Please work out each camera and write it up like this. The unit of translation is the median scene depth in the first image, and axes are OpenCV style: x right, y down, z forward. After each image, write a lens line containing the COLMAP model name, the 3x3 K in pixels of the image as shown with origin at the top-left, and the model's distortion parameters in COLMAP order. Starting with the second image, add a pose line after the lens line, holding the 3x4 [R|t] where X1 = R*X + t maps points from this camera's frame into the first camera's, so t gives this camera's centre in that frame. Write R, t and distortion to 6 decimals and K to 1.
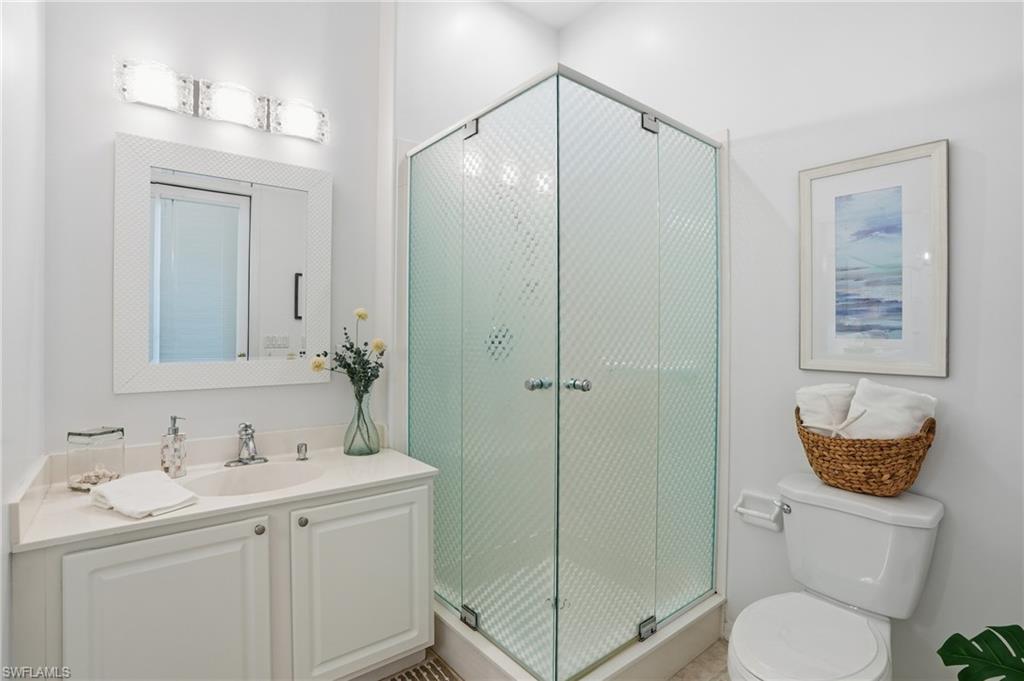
lens RADIAL K [[492.8, 0, 514.4], [0, 492.8, 326.9], [0, 0, 1]] dist [-0.001731, 0.000005]
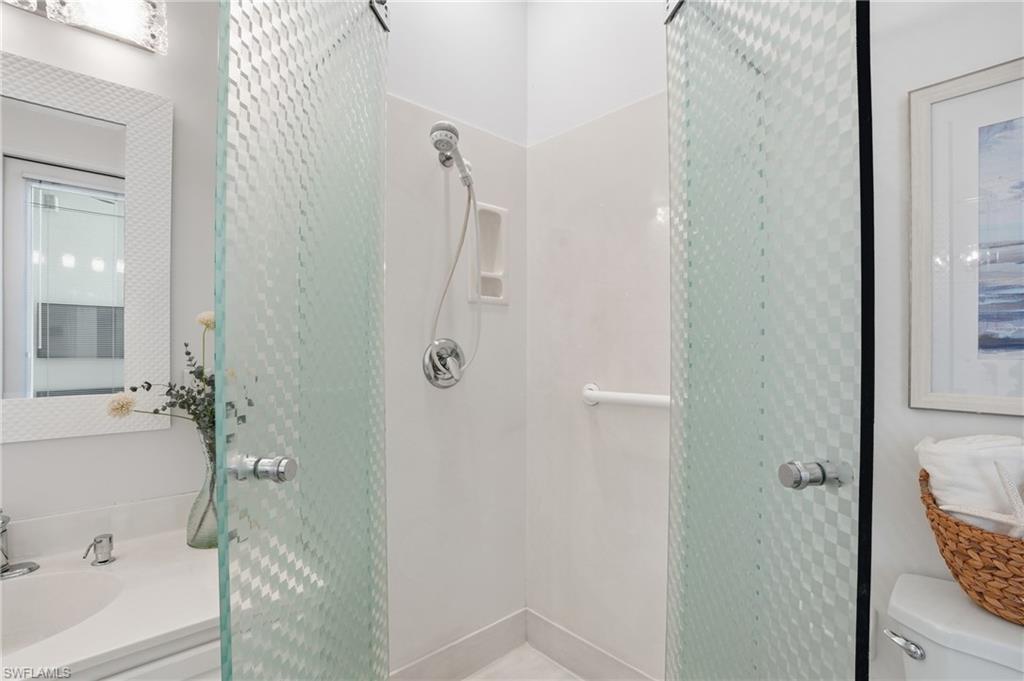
lens RADIAL K [[476.2, 0, 509.7], [0, 476.2, 340.9], [0, 0, 1]] dist [-0.064745, 0.021862]
pose [[0.999126, -0.001958, 0.041754, 0.048522], [0.001982, 0.999998, -0.000531, -0.000361], [-0.041753, 0.000613, 0.999128, 0.479234]]
